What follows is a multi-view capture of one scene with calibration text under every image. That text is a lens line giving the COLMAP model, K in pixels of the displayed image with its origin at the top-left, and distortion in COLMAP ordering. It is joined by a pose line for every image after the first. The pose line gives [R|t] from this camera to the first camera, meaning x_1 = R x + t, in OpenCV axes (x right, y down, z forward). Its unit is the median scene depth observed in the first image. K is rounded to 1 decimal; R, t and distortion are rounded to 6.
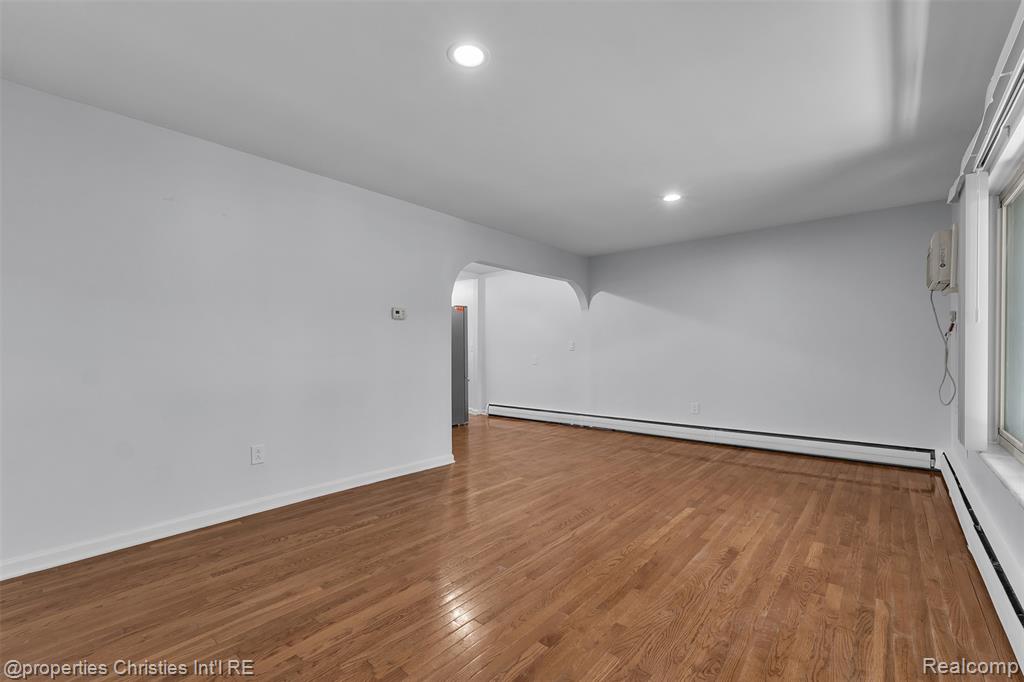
lens RADIAL K [[449.9, 0, 517.7], [0, 449.9, 345.5], [0, 0, 1]] dist [0.004306, -0.000294]
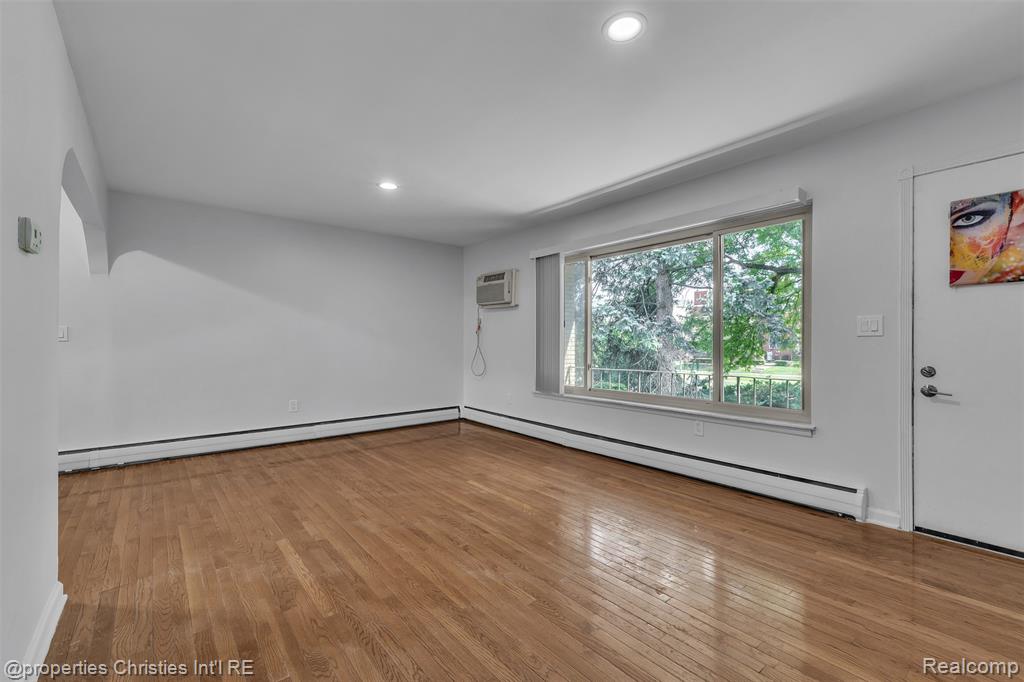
lens RADIAL K [[434.7, 0, 520.4], [0, 434.7, 343.2], [0, 0, 1]] dist [0.002227, -0.000339]
pose [[0.169151, -0.001124, 0.985589, -0.660879], [-0.010564, 0.999940, 0.002953, 0.008156], [-0.985533, -0.010911, 0.169129, 0.677318]]
